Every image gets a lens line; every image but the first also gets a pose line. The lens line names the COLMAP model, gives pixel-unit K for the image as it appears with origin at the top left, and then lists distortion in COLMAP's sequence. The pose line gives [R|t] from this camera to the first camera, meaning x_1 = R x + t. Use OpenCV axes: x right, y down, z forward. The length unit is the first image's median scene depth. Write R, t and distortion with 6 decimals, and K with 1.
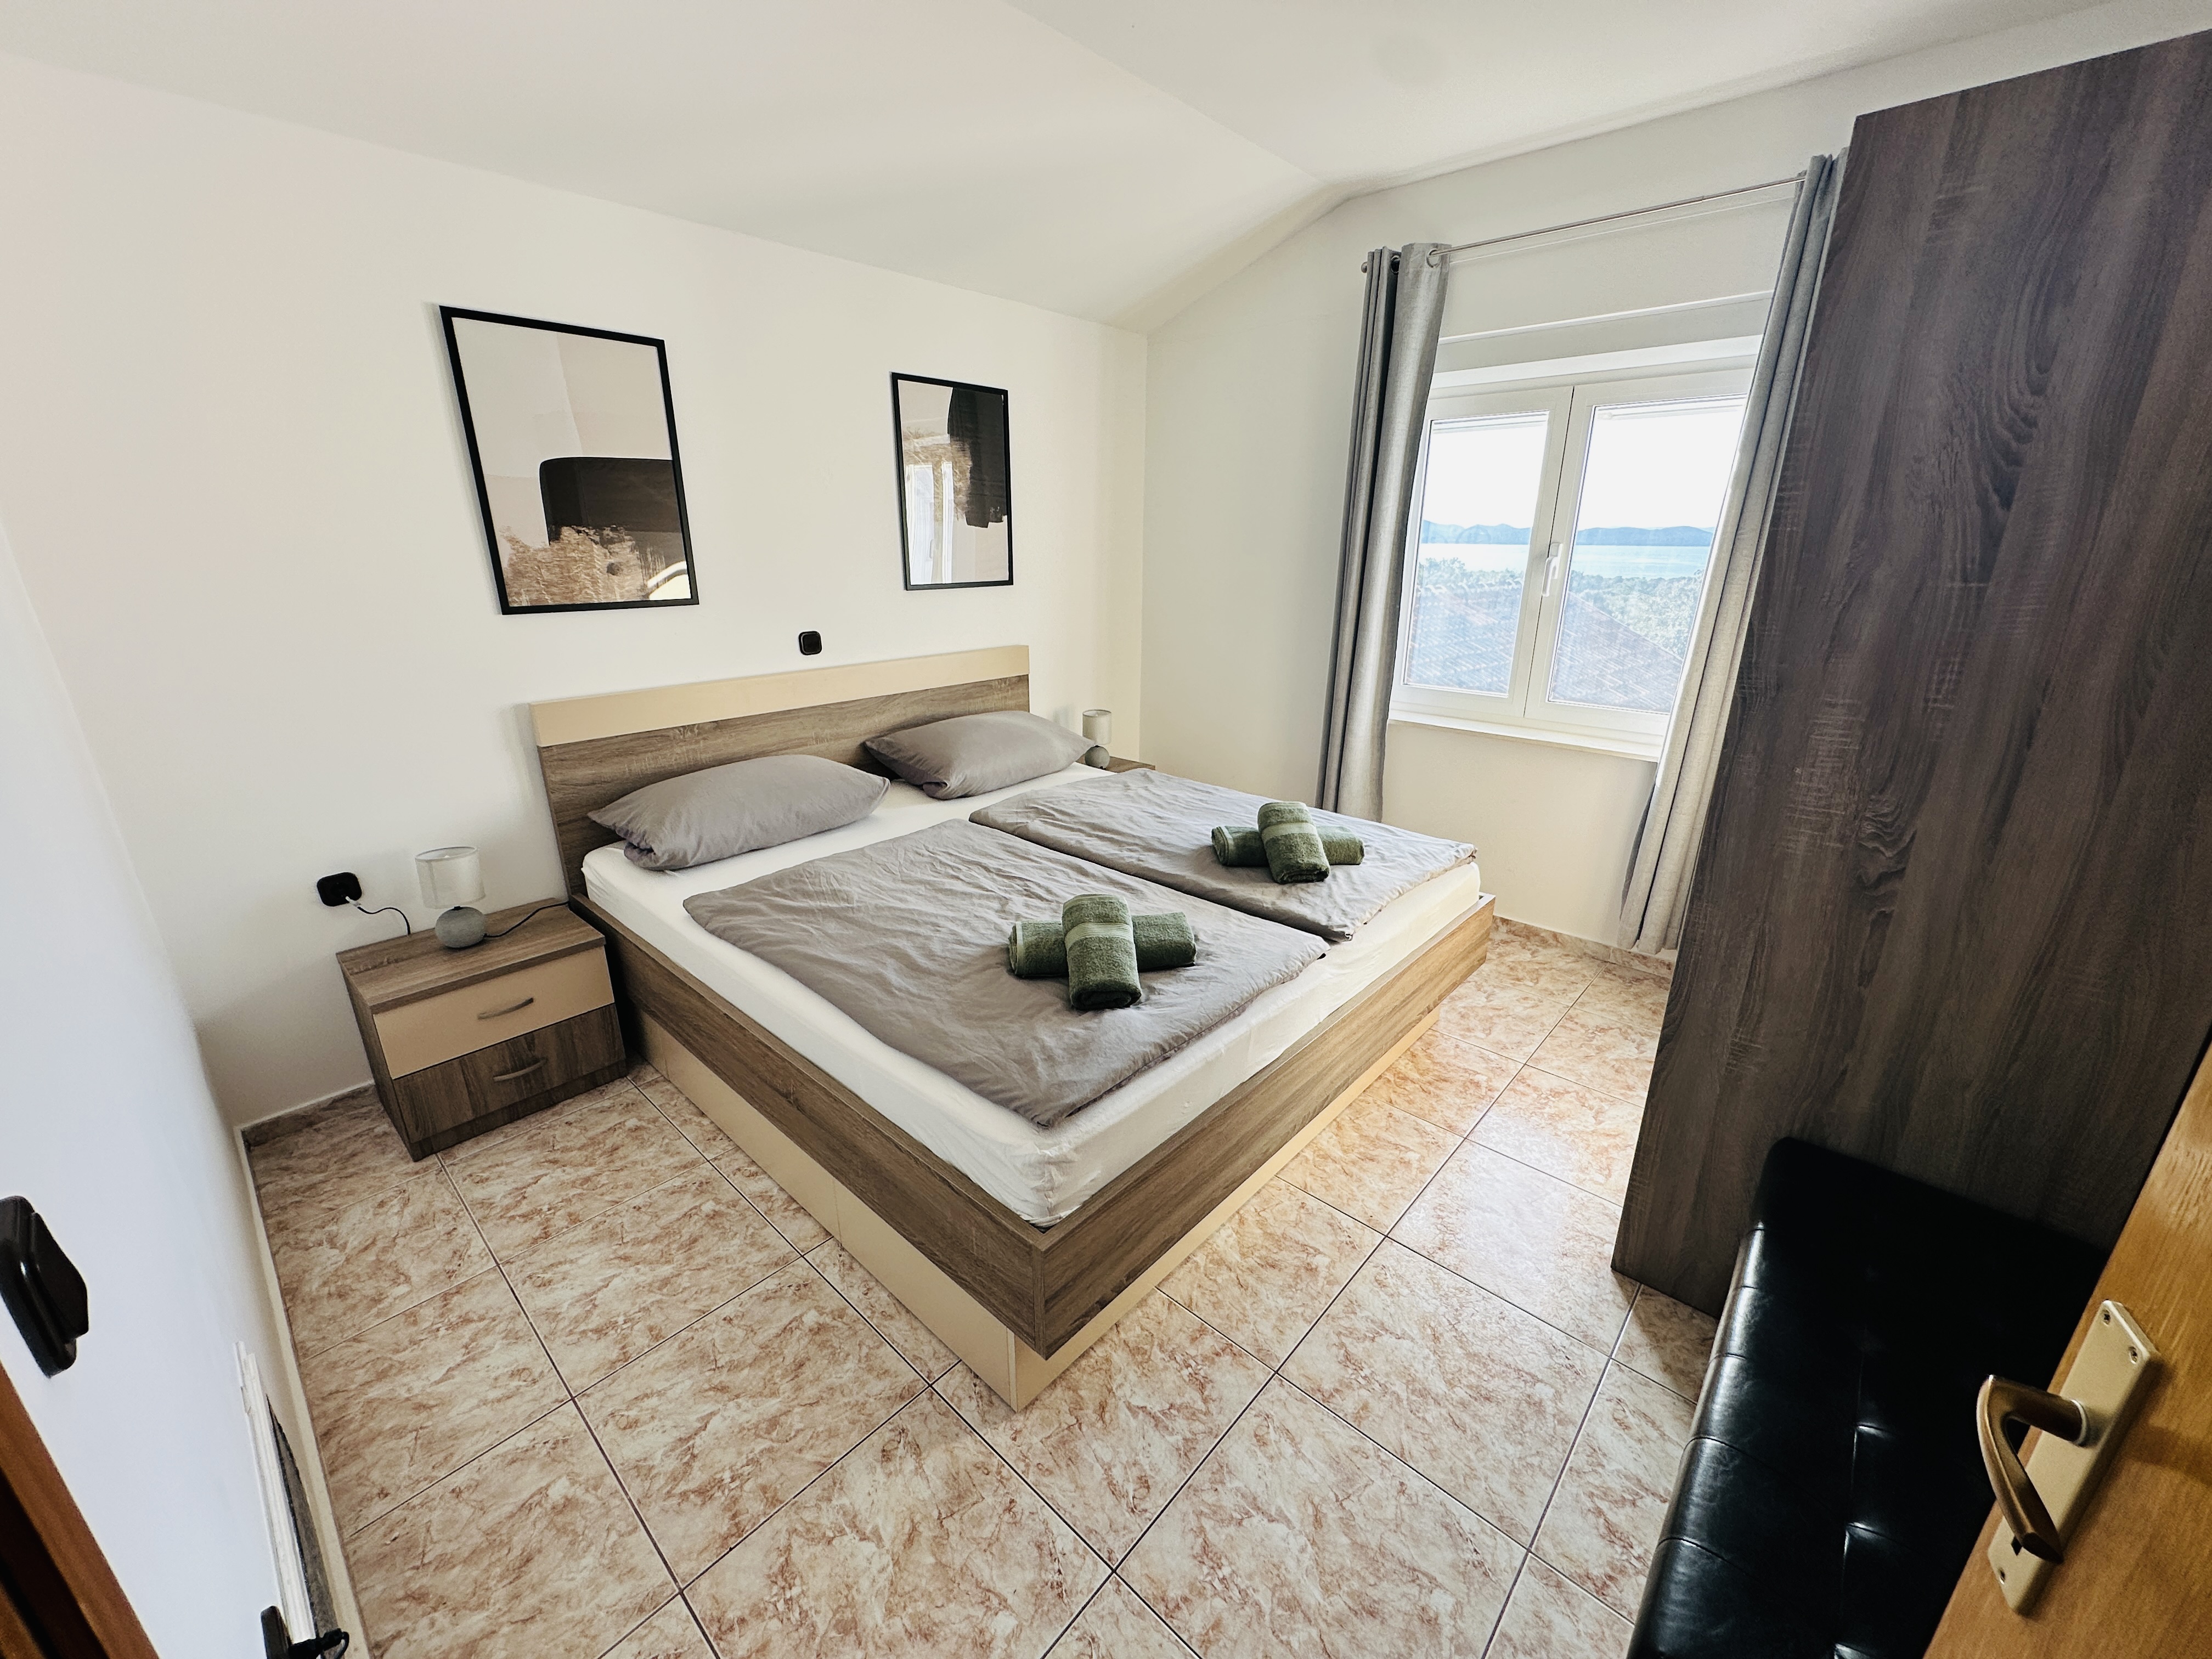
lens RADIAL K [[882.2, 0, 1106.0], [0, 882.2, 829.5], [0, 0, 1]] dist [0.021075, -0.000049]
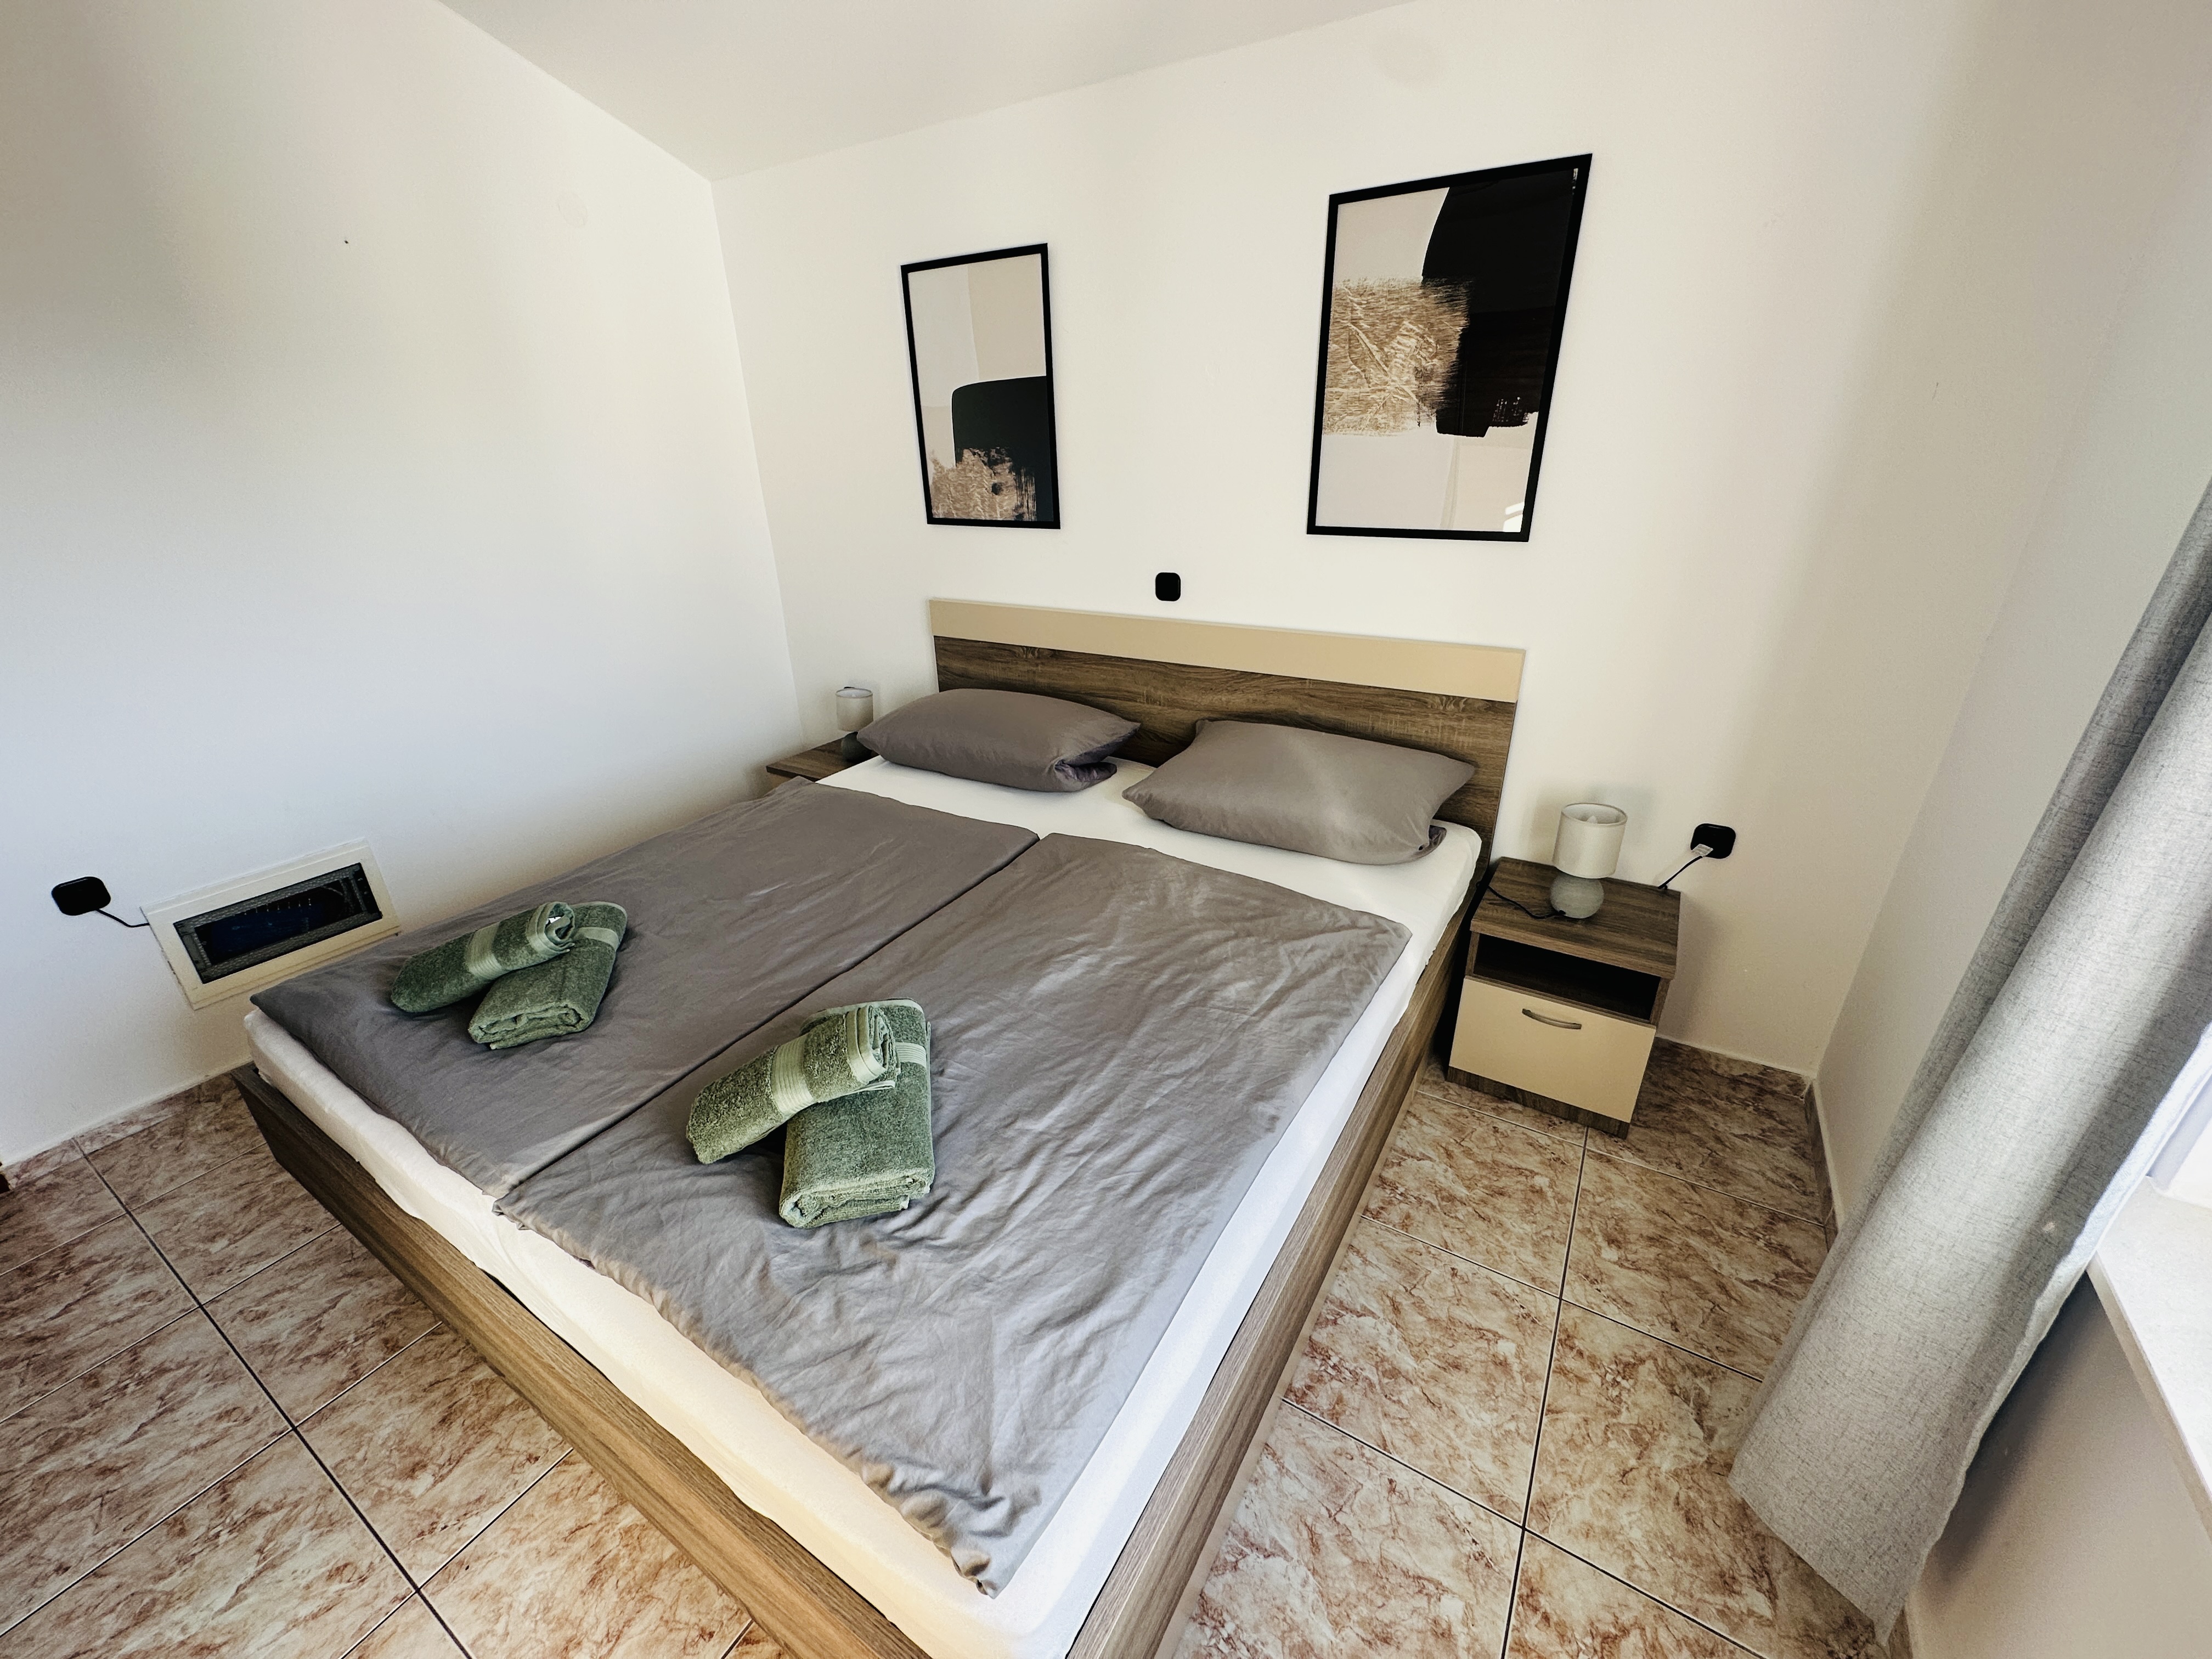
lens RADIAL K [[869.8, 0, 1119.5], [0, 869.8, 843.1], [0, 0, 1]] dist [-0.002600, -0.000033]
pose [[0.198224, 0.403504, -0.893248, 0.469263], [-0.298756, 0.892839, 0.337021, -0.245903], [0.933516, 0.200058, 0.297532, 0.725055]]
